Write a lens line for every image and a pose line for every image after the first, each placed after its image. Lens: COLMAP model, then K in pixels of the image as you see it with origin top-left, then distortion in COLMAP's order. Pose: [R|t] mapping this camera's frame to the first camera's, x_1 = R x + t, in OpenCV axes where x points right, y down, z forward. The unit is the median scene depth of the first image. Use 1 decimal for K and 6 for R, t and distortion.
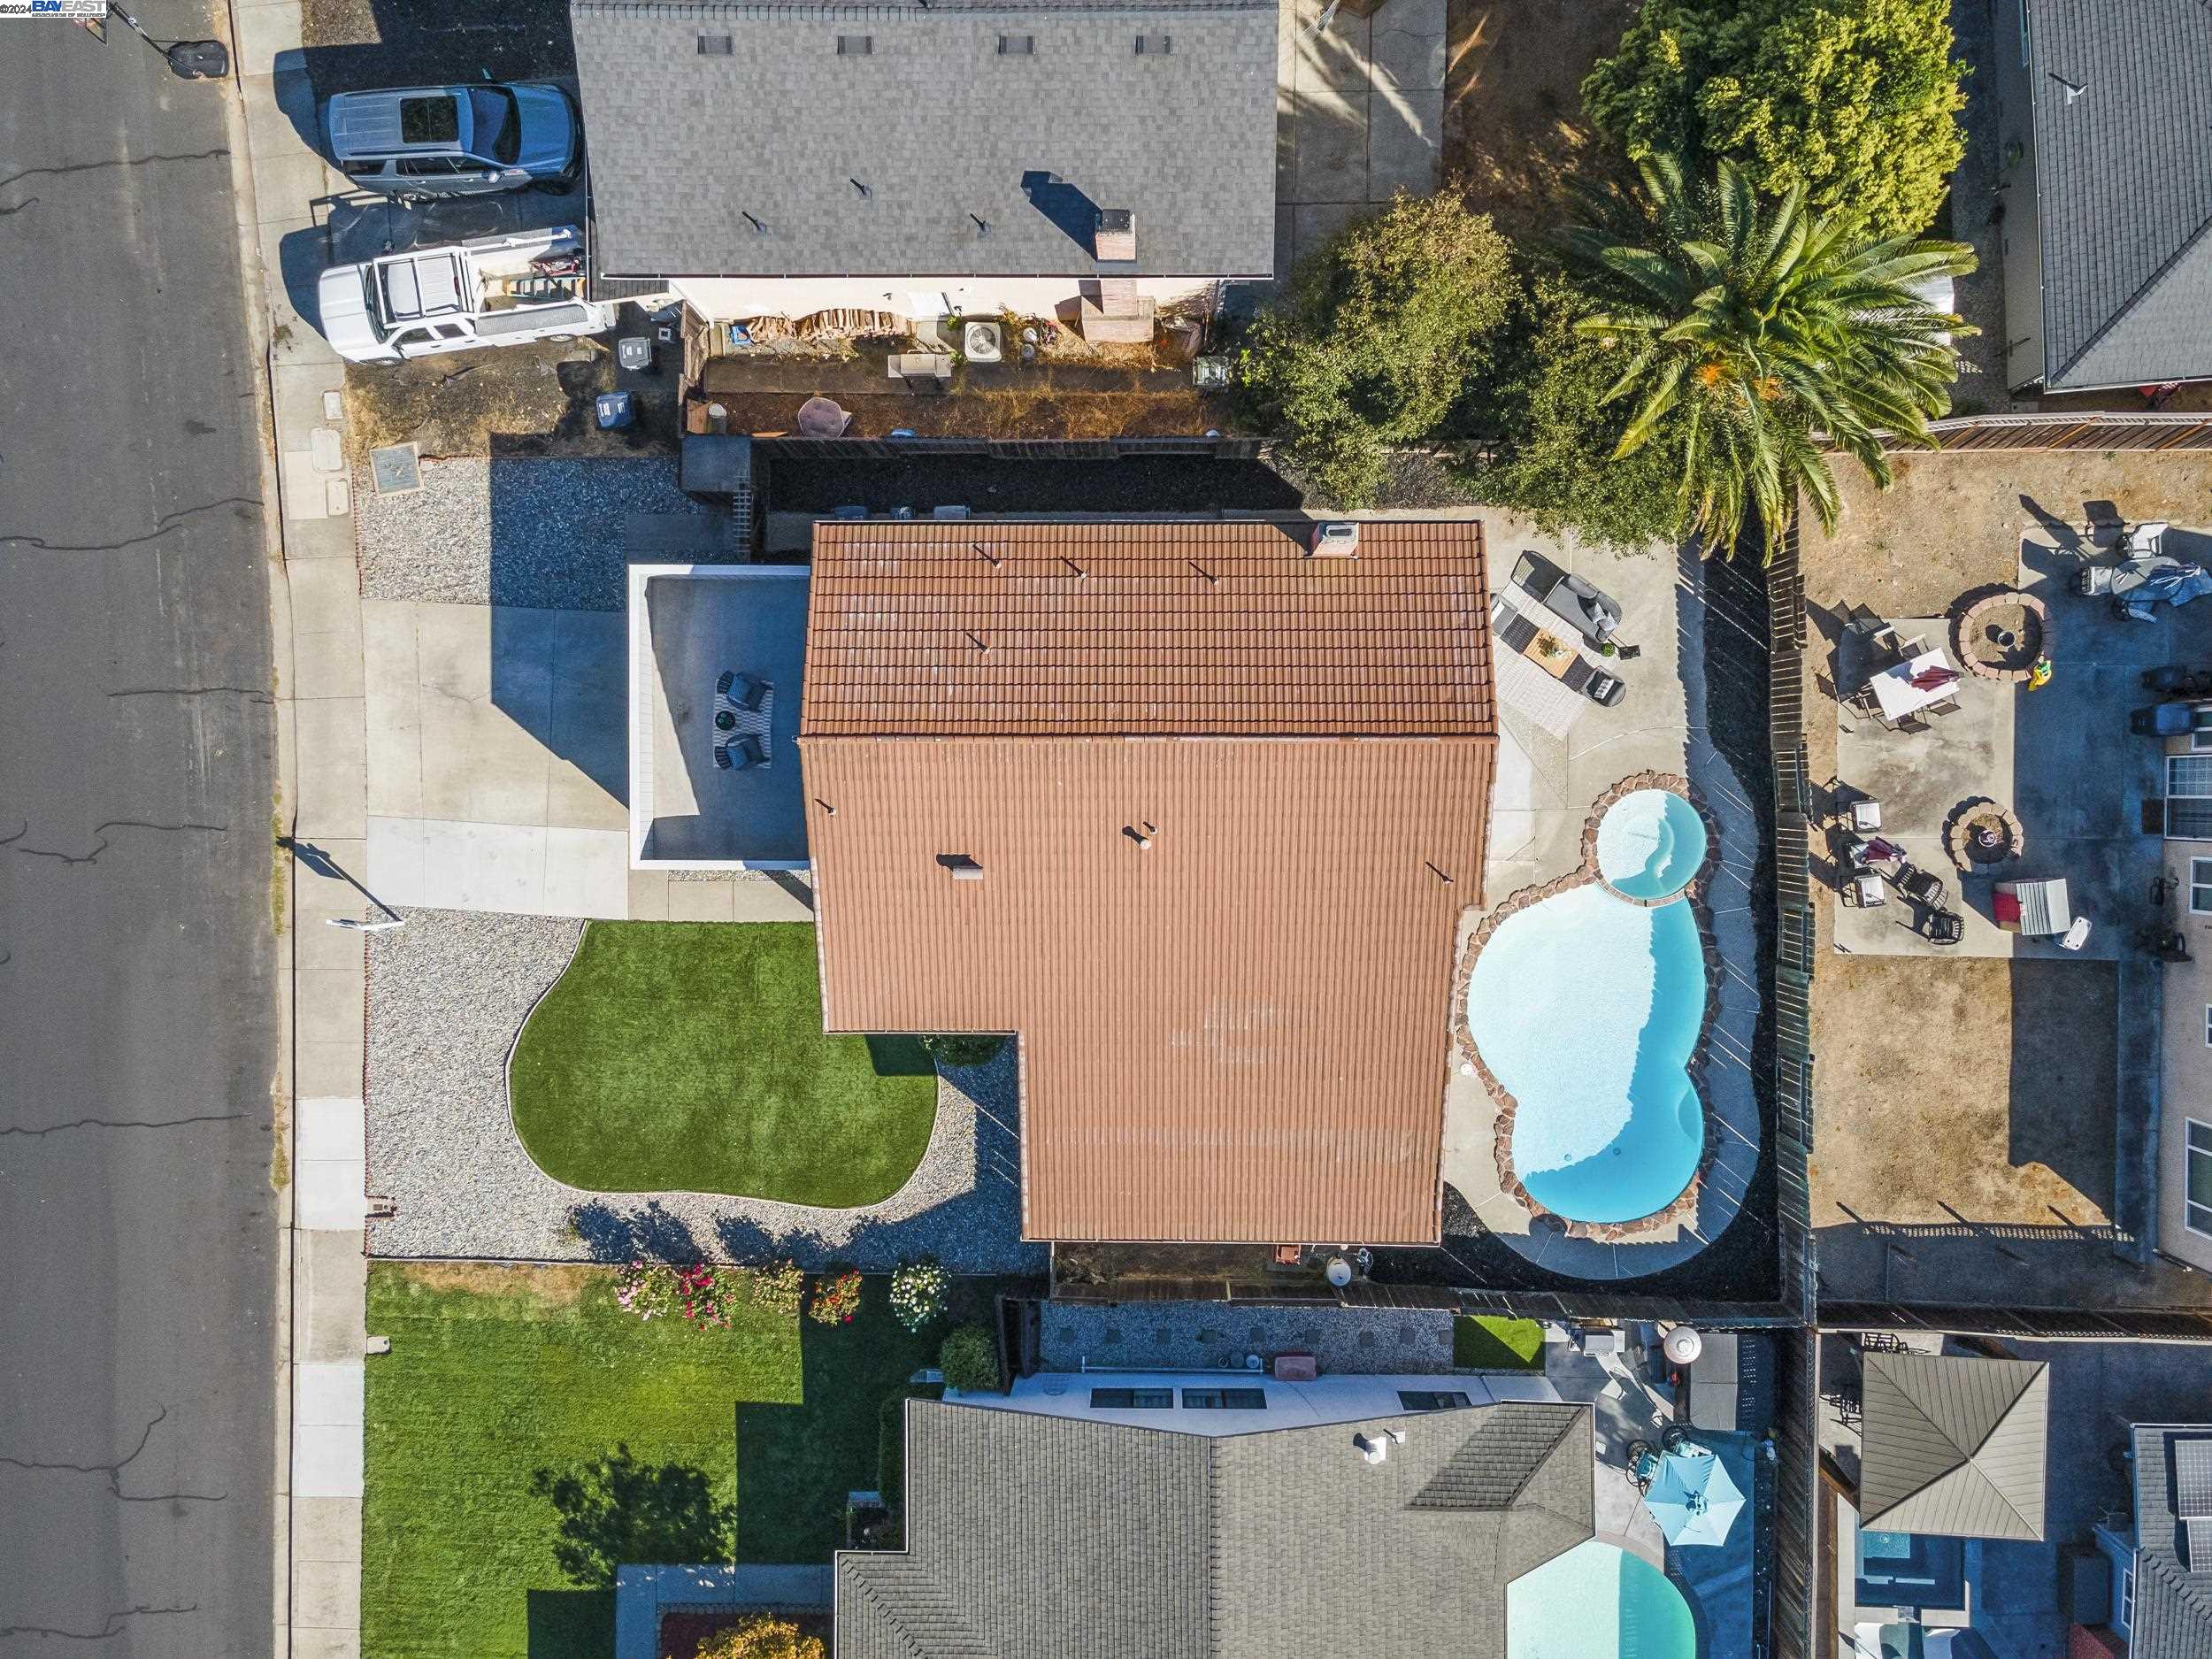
lens RADIAL K [[1594.9, 0, 1106.0], [0, 1594.9, 829.5], [0, 0, 1]] dist [0.007168, 0.060191]
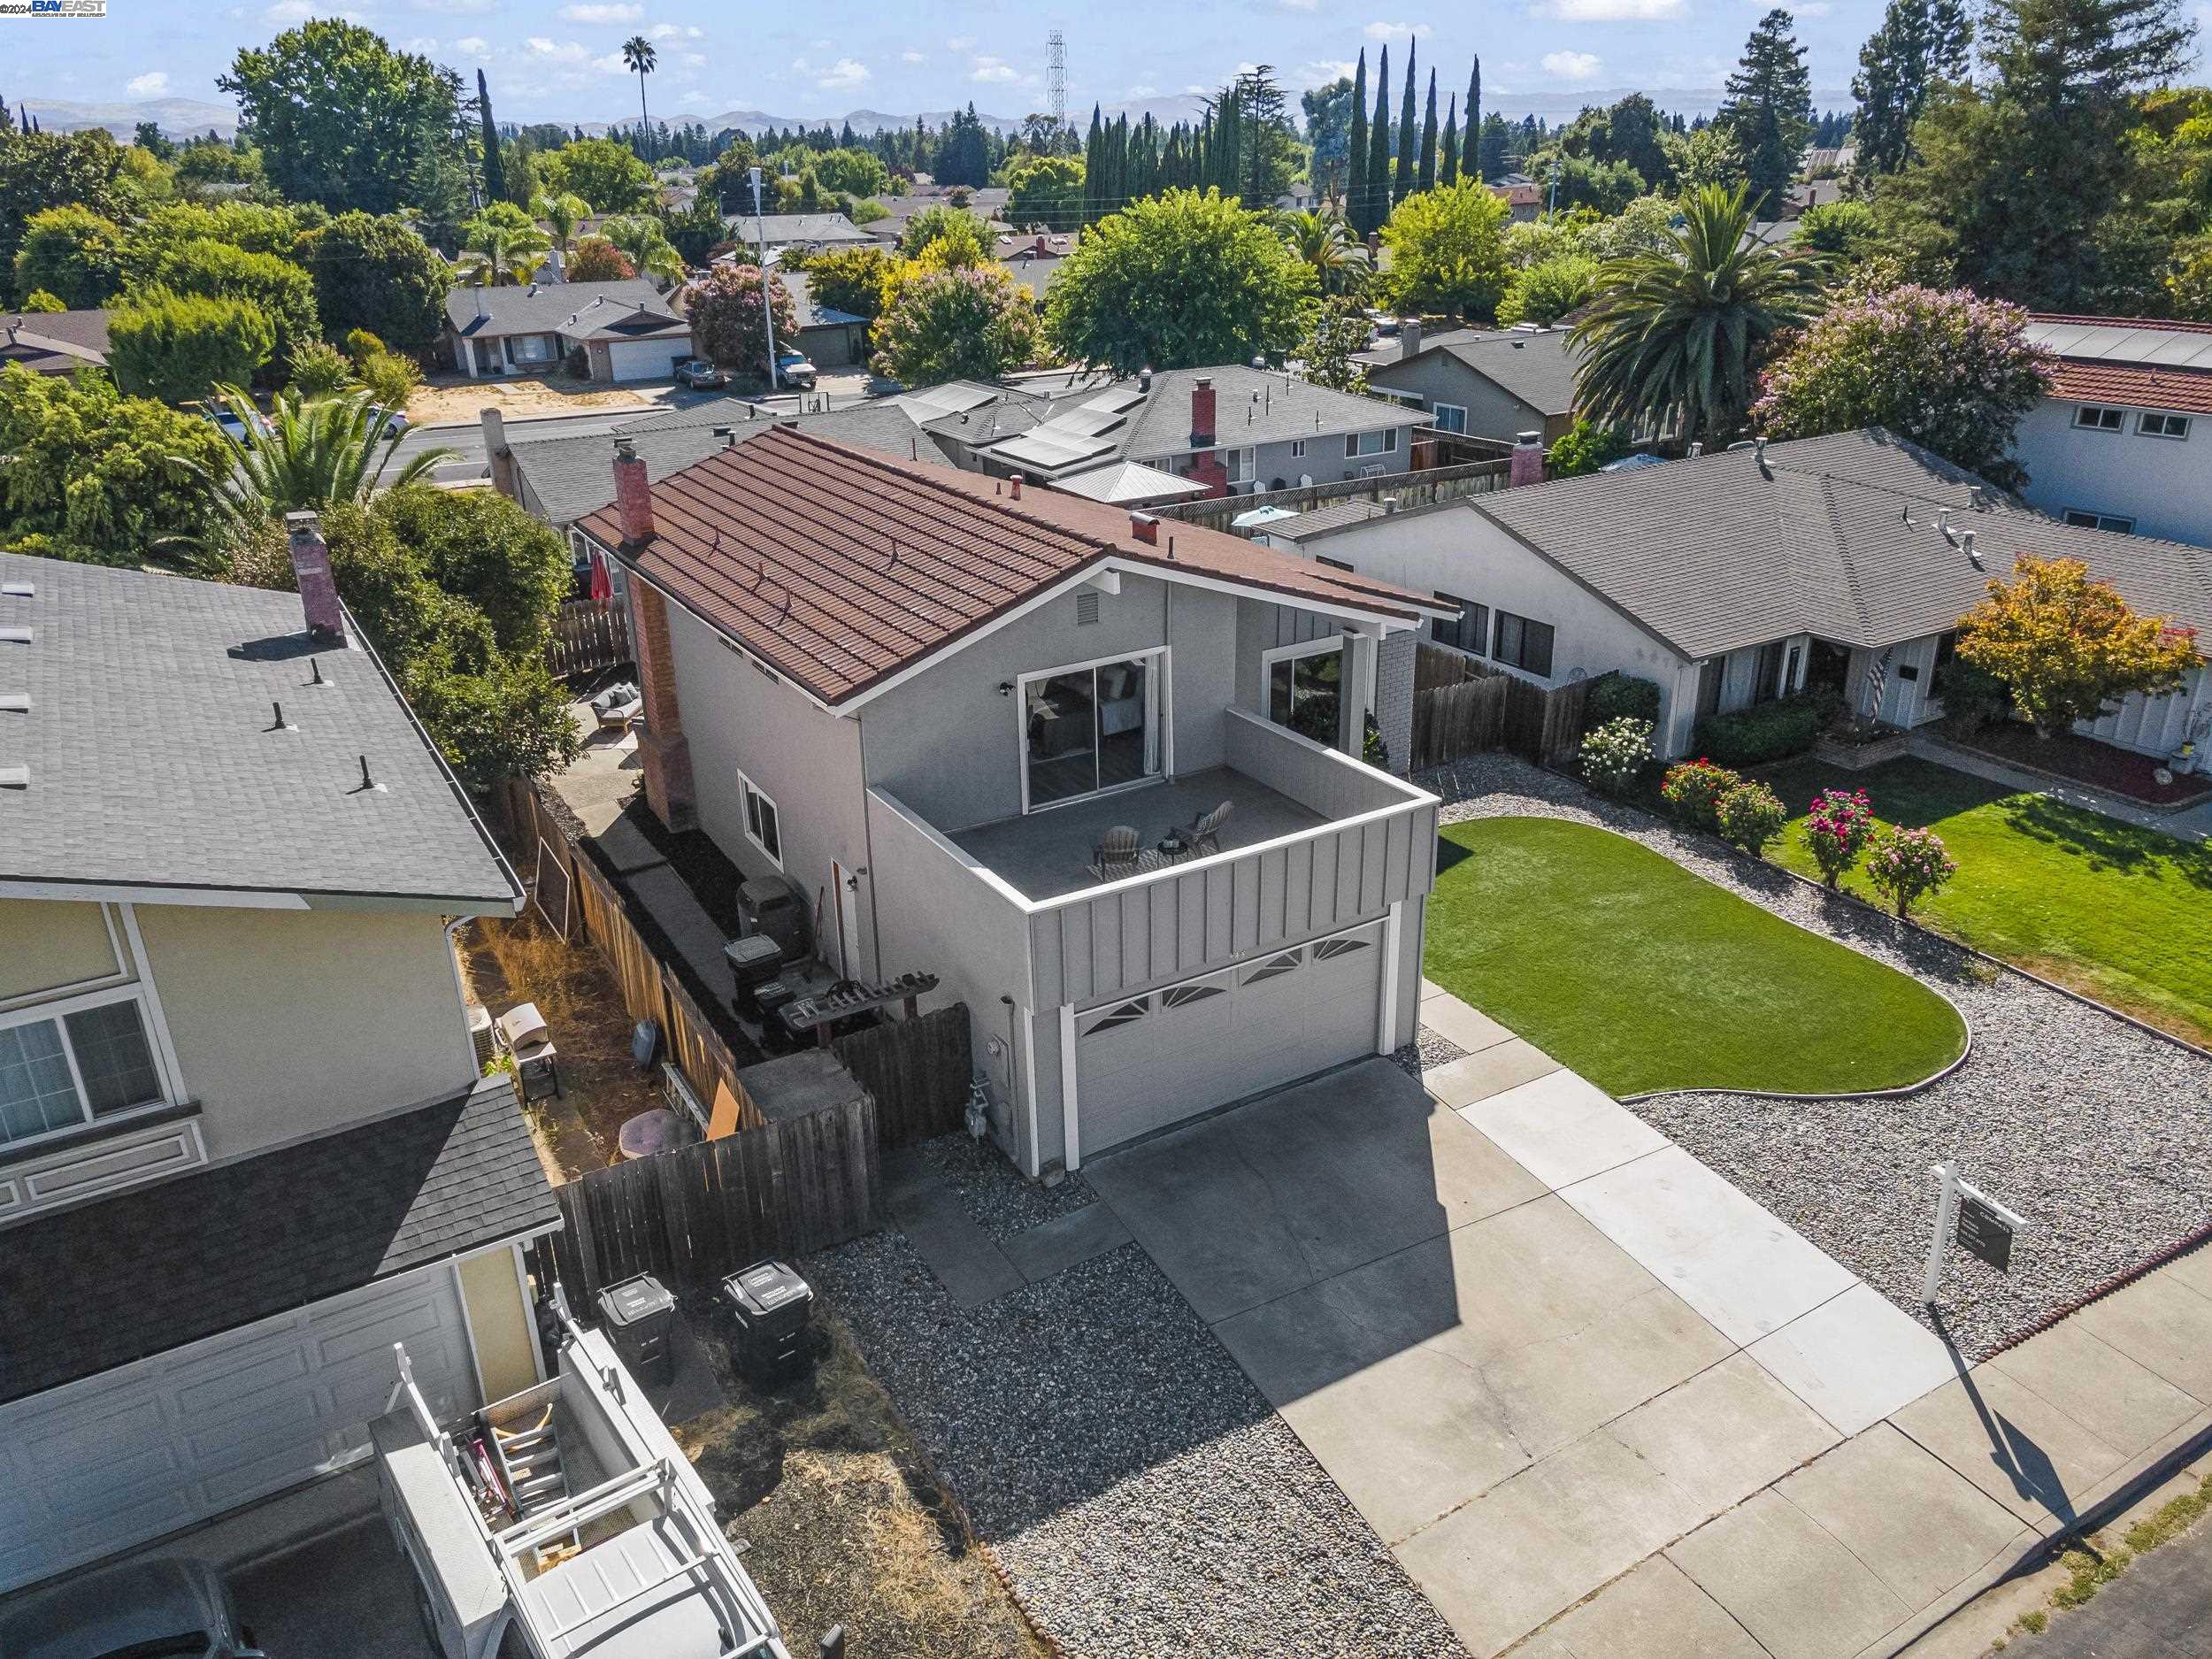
lens RADIAL K [[1594.9, 0, 1106.0], [0, 1594.9, 829.5], [0, 0, 1]] dist [0.007168, 0.060191]
pose [[-0.510907, -0.306849, 0.803006, -0.673533], [0.857051, -0.254211, 0.448152, -0.344176], [0.066618, 0.917181, 0.392863, 0.670167]]
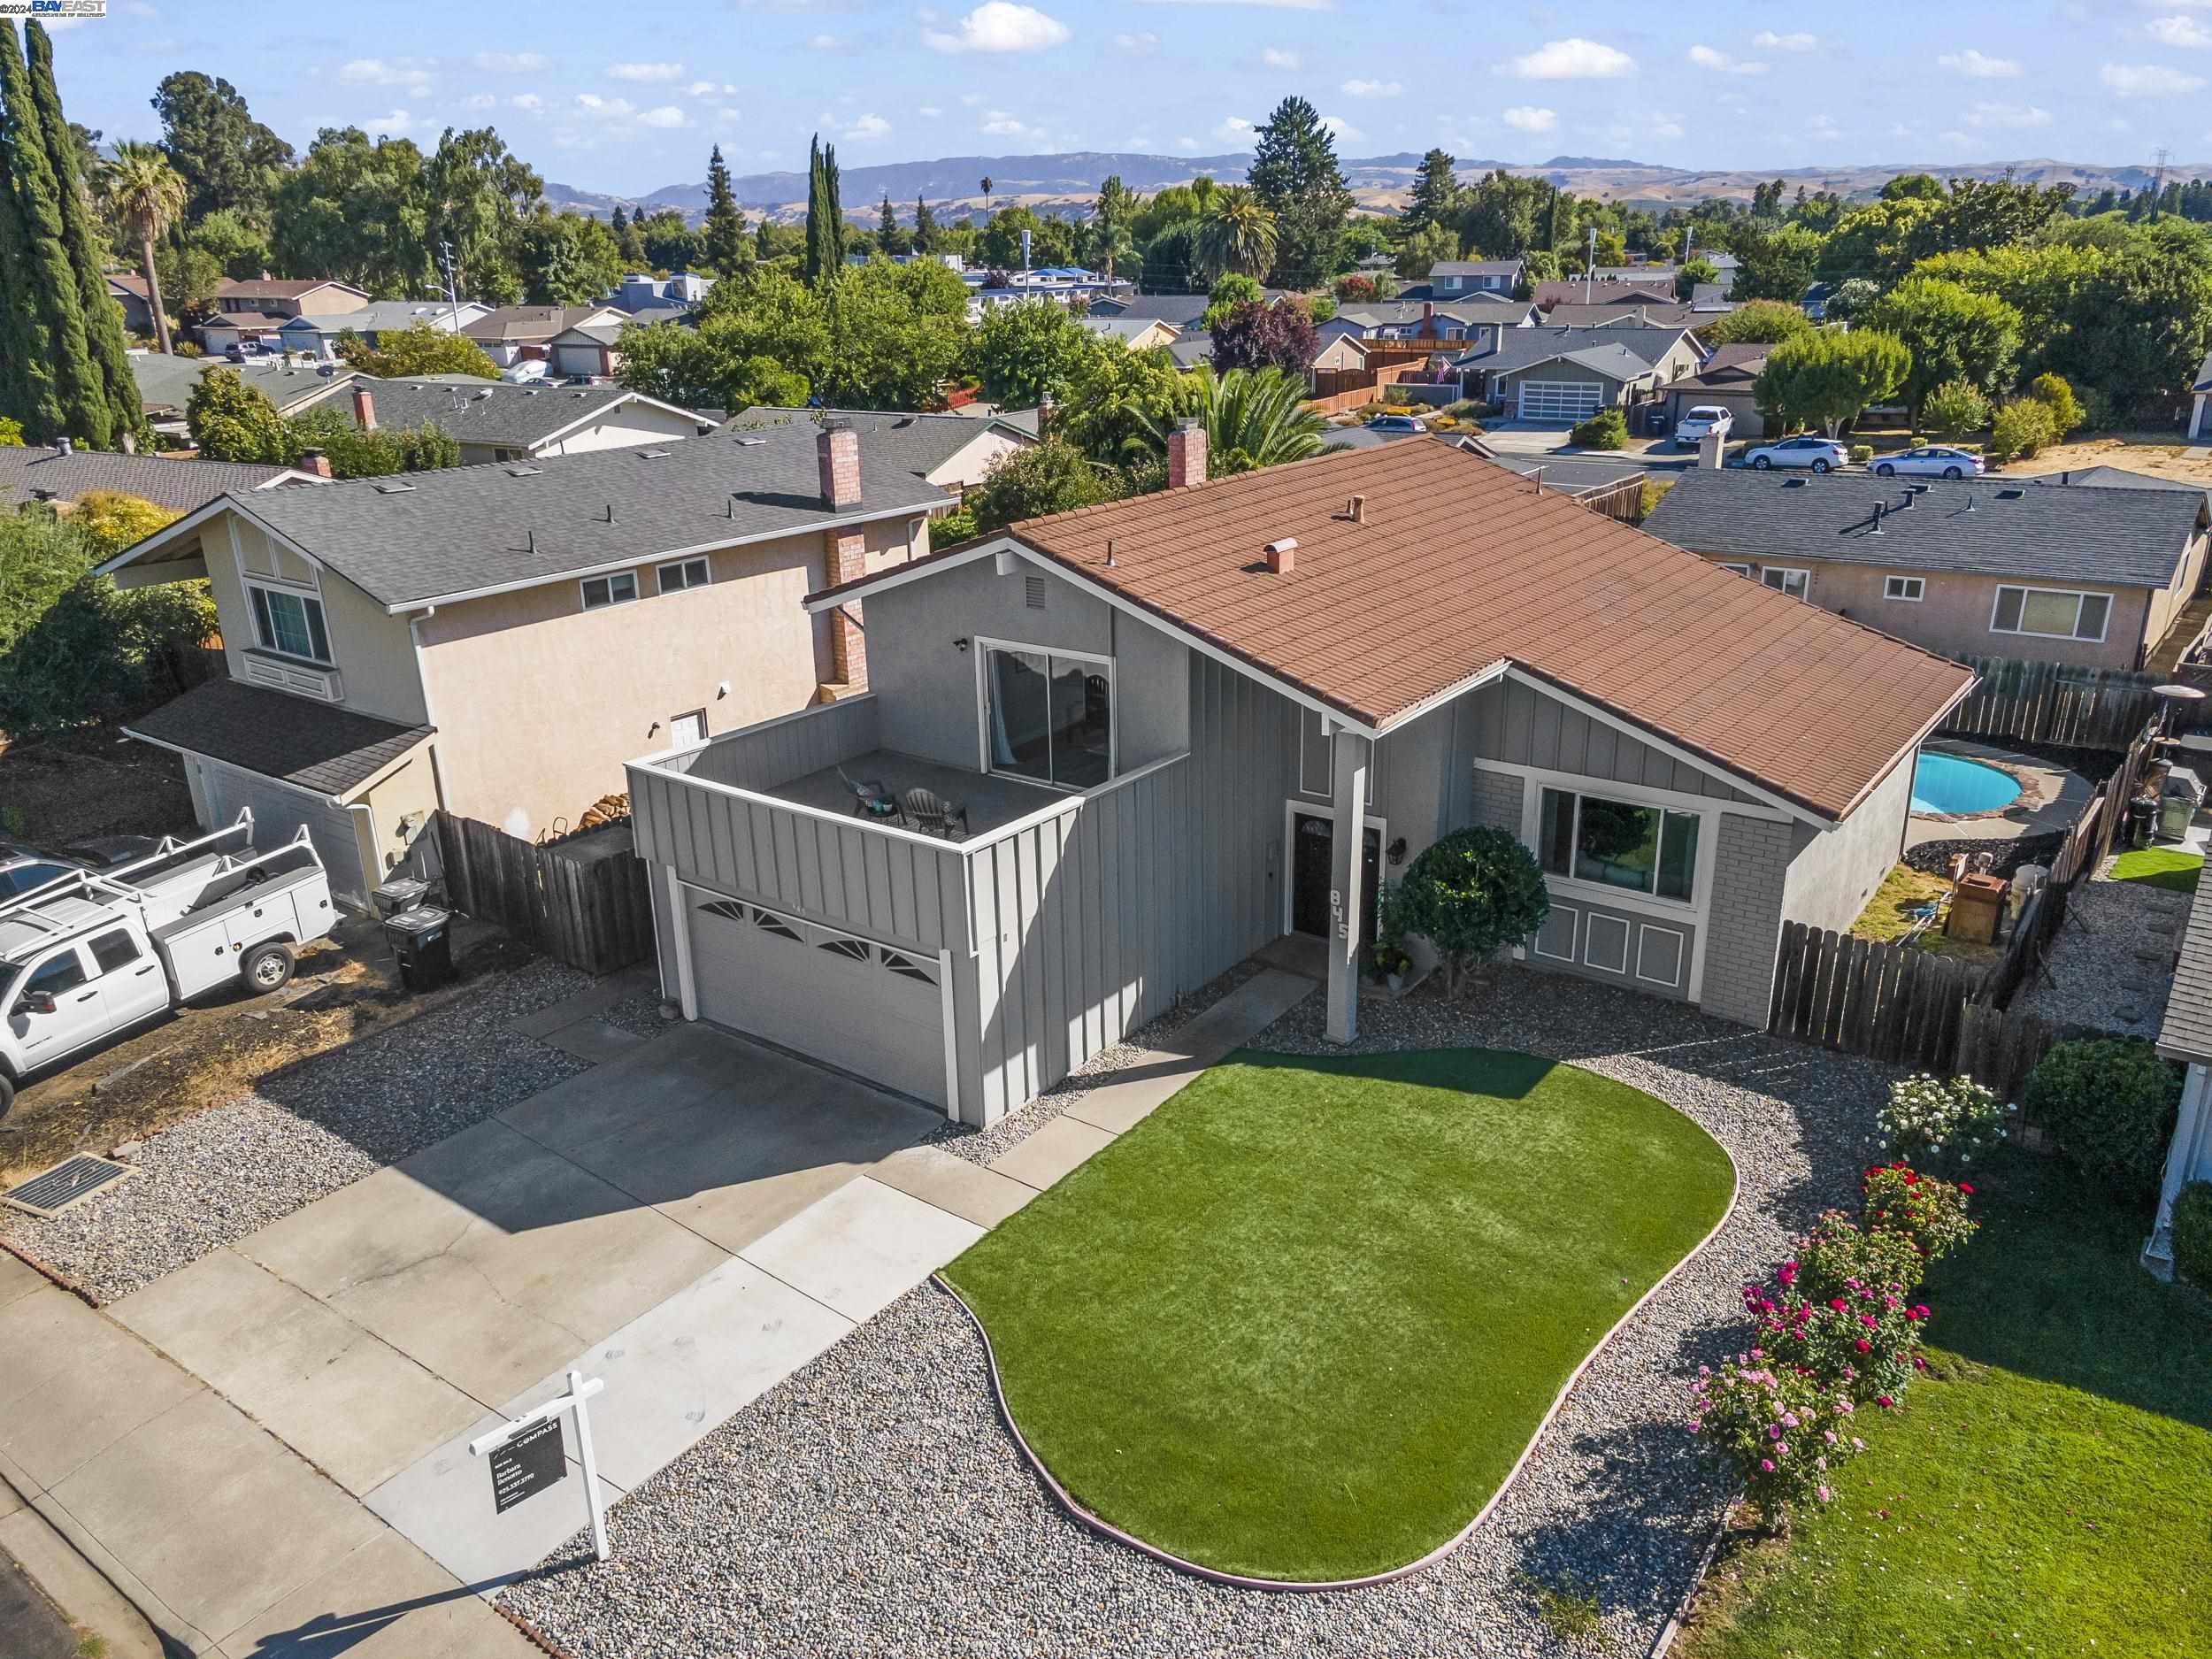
lens RADIAL K [[1594.9, 0, 1106.0], [0, 1594.9, 829.5], [0, 0, 1]] dist [0.007168, 0.060191]
pose [[0.598100, -0.261363, 0.757605, -0.623034], [0.800486, 0.149164, -0.580493, 0.355389], [0.038712, 0.953646, 0.298432, 0.739371]]
